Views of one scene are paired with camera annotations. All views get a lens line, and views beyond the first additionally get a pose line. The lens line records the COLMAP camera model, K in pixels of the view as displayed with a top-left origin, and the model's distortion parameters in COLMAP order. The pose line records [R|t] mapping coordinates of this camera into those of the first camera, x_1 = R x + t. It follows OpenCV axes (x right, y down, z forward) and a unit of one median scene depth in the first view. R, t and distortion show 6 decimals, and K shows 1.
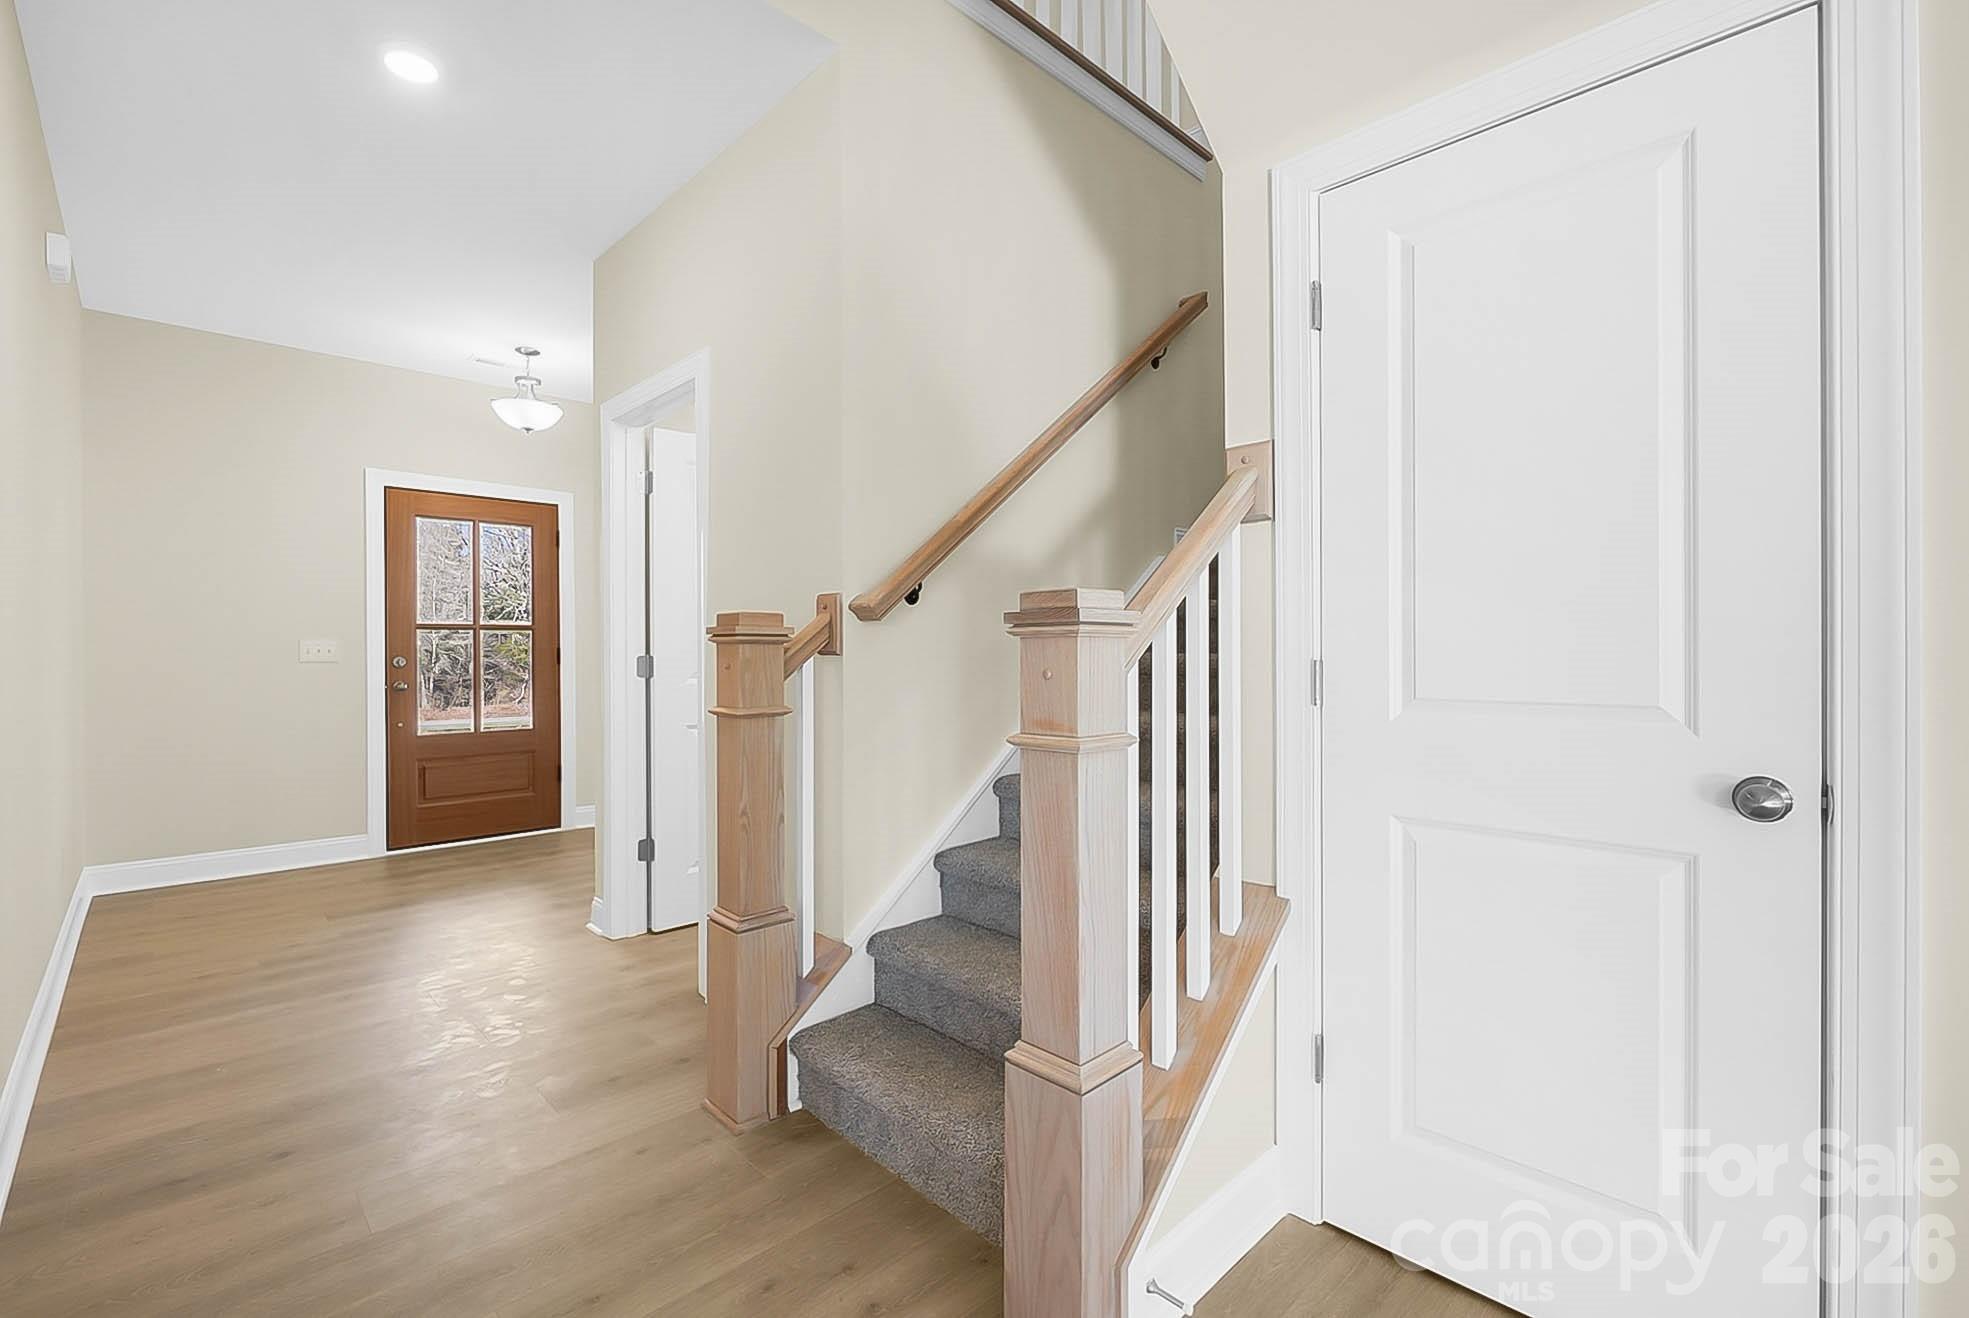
lens RADIAL K [[857.4, 0, 977.6], [0, 857.4, 656.3], [0, 0, 1]] dist [-0.008237, 0.000191]
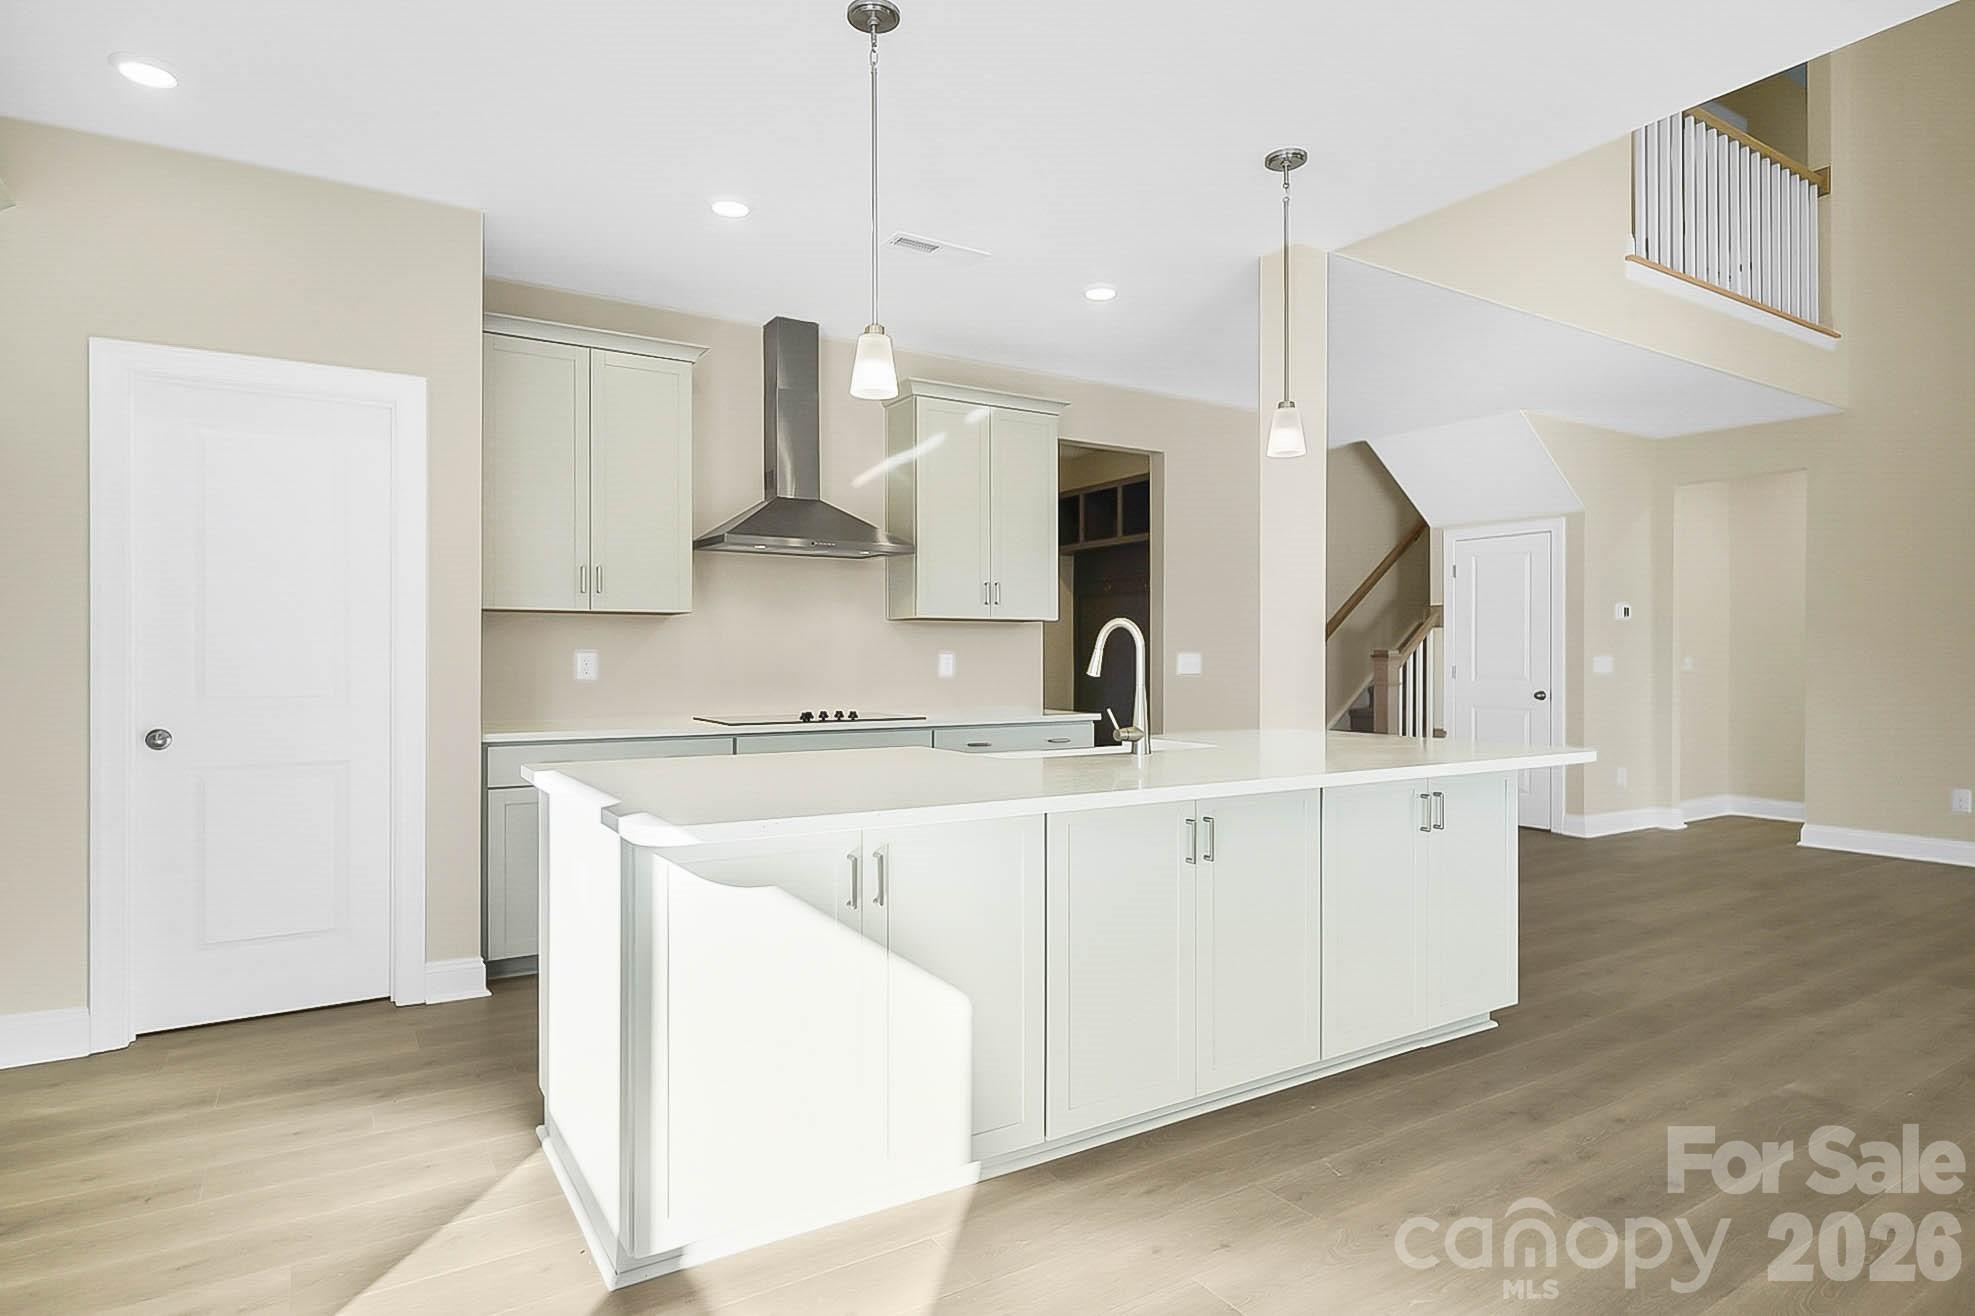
lens RADIAL K [[1059.2, 0, 988.1], [0, 1059.2, 657.1], [0, 0, 1]] dist [0.004340, -0.002638]
pose [[0.978370, 0.003183, -0.206836, -0.587119], [-0.003977, 0.999986, -0.003421, -0.009245], [0.206822, 0.004170, 0.978370, -3.659236]]
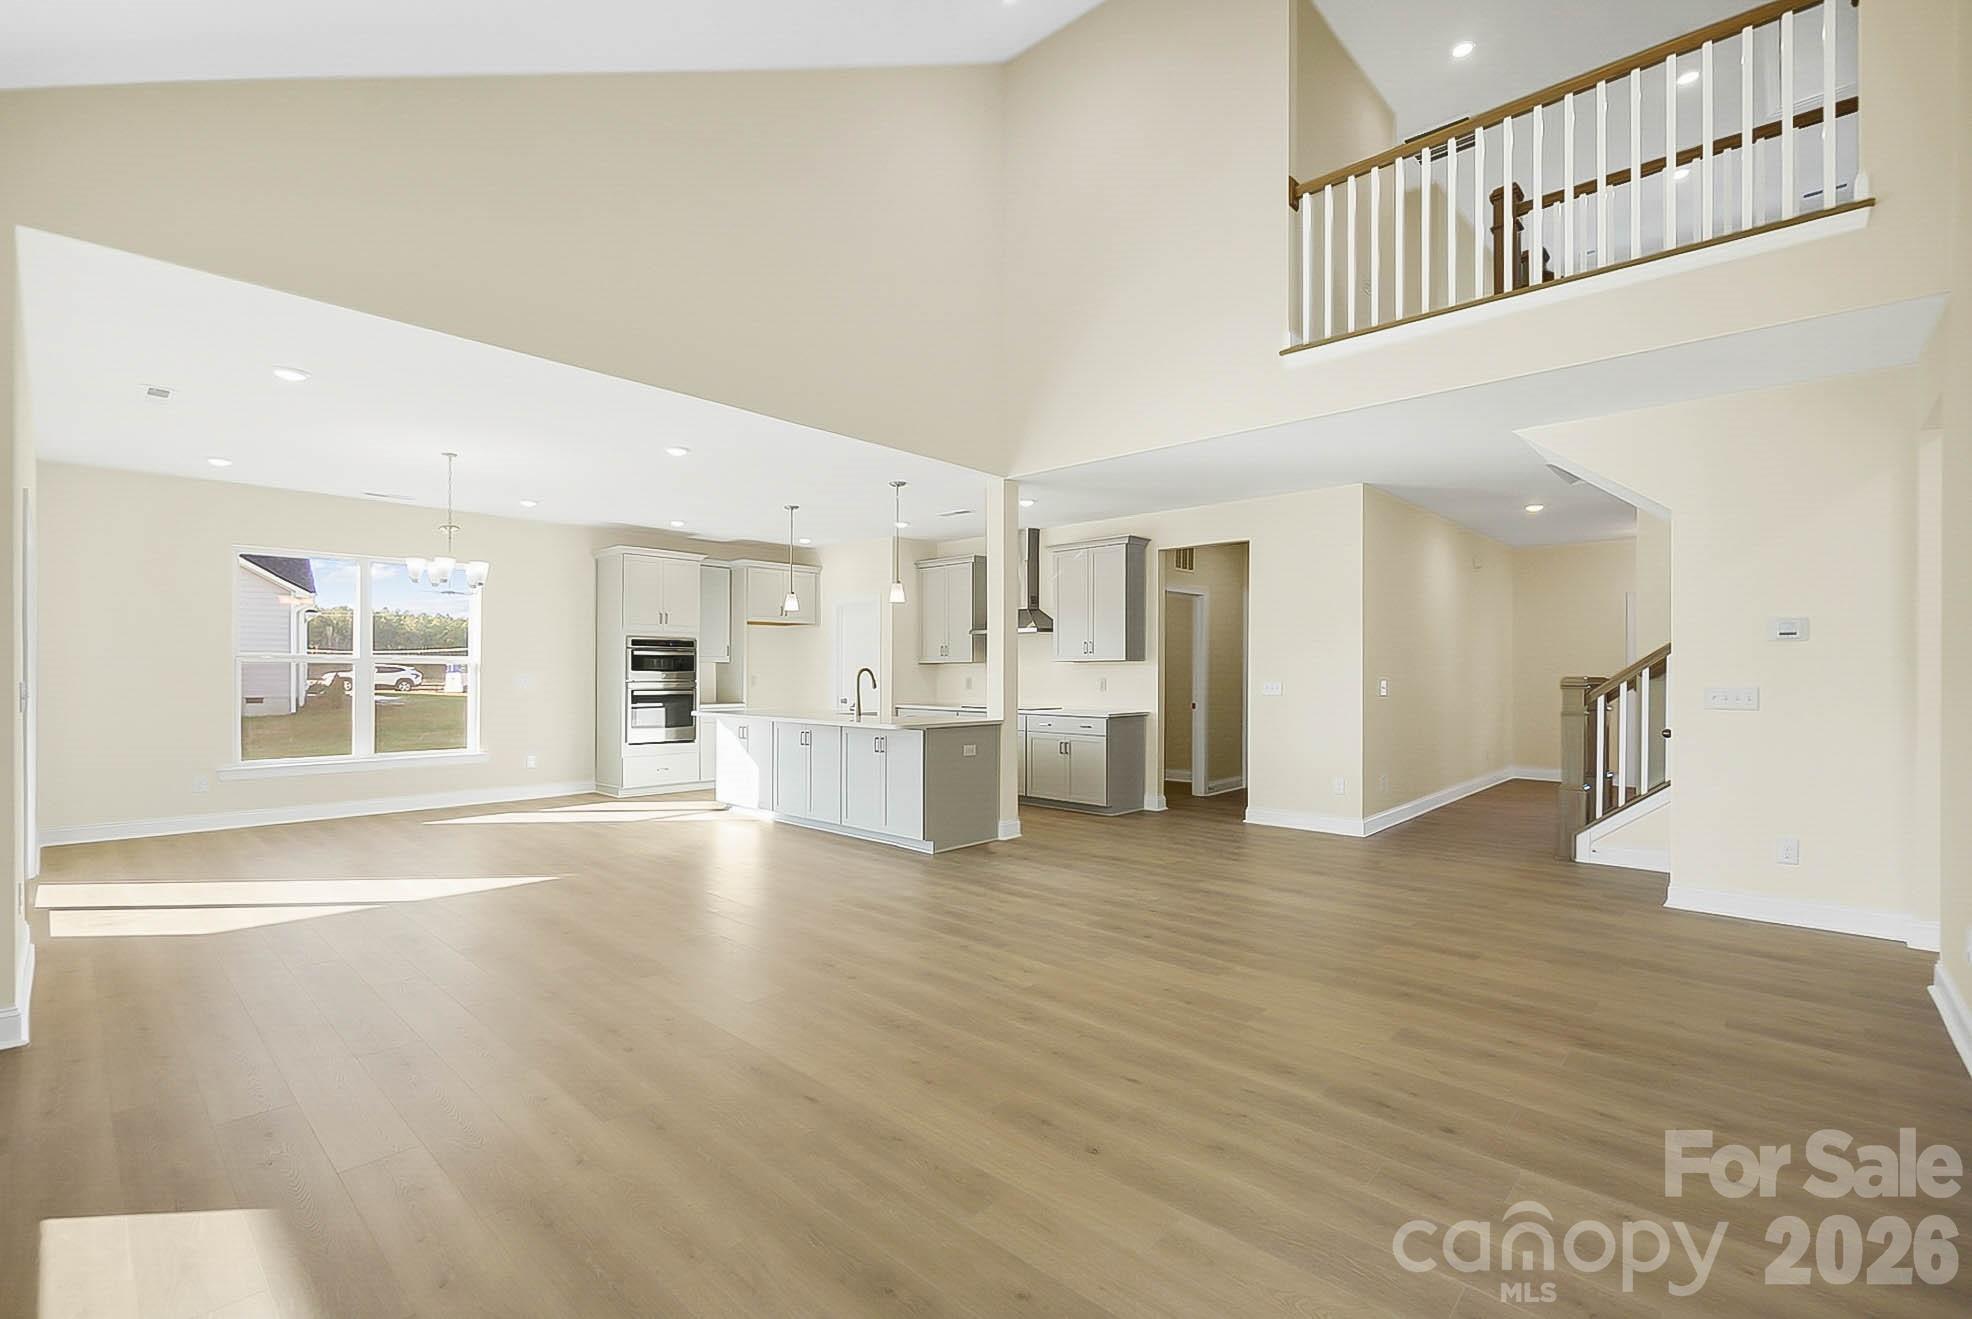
lens RADIAL K [[858.7, 0, 972.9], [0, 858.7, 666.4], [0, 0, 1]] dist [-0.008237, 0.000191]
pose [[0.059625, -0.004622, -0.998210, 3.087850], [-0.007598, 0.999958, -0.005083, -0.069100], [0.998192, 0.007887, 0.059588, -1.752000]]
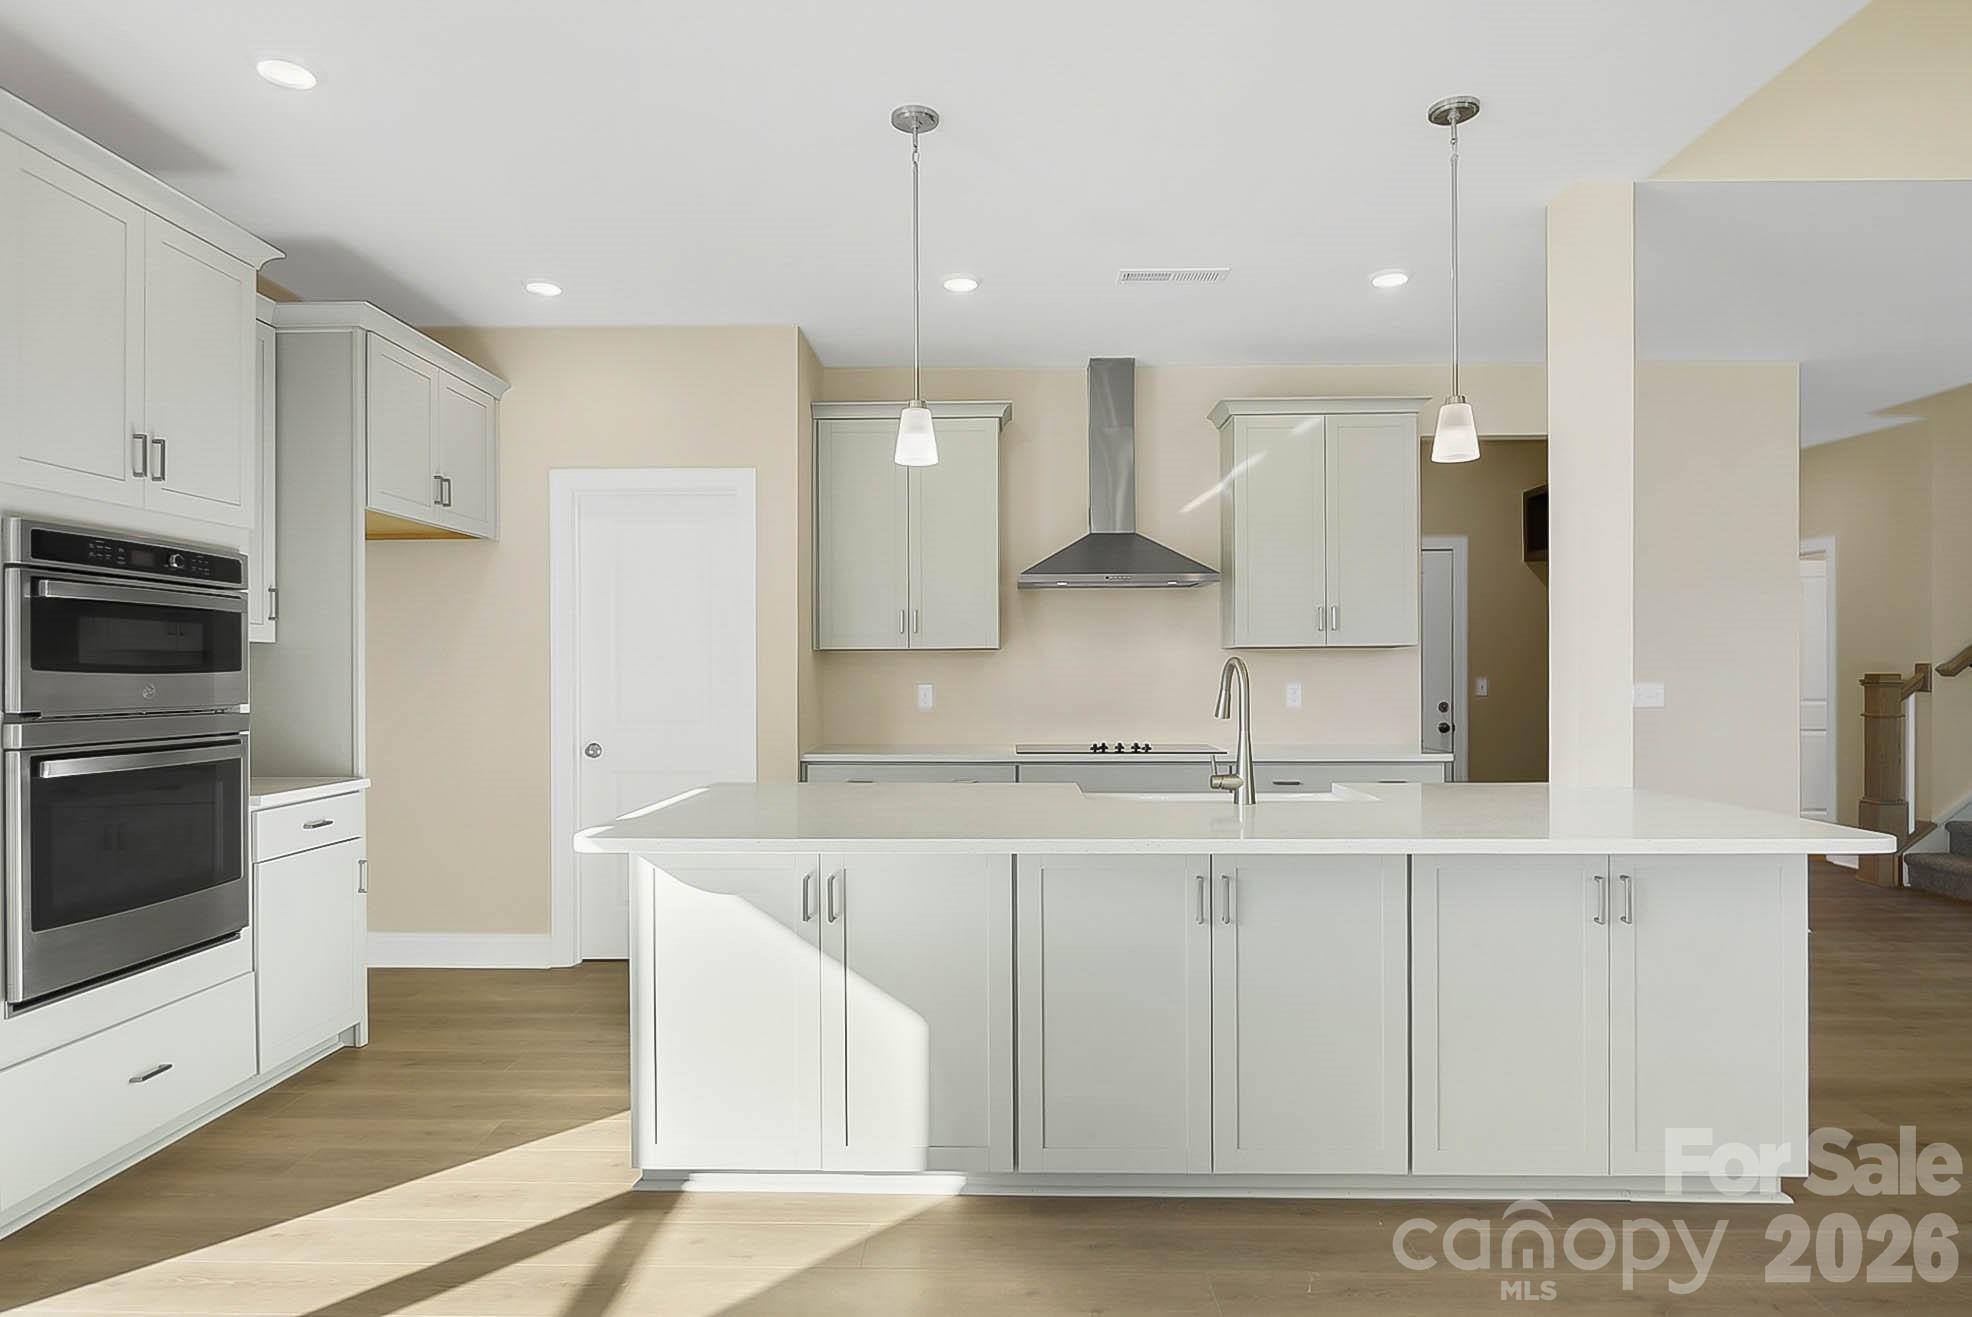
lens RADIAL K [[1111.1, 0, 986.7], [0, 1111.1, 676.3], [0, 0, 1]] dist [-0.001801, -0.002618]
pose [[0.708080, 0.002471, -0.706128, 0.166011], [-0.001054, 0.999996, 0.002442, -0.053548], [0.706131, -0.000985, 0.708080, -3.402175]]
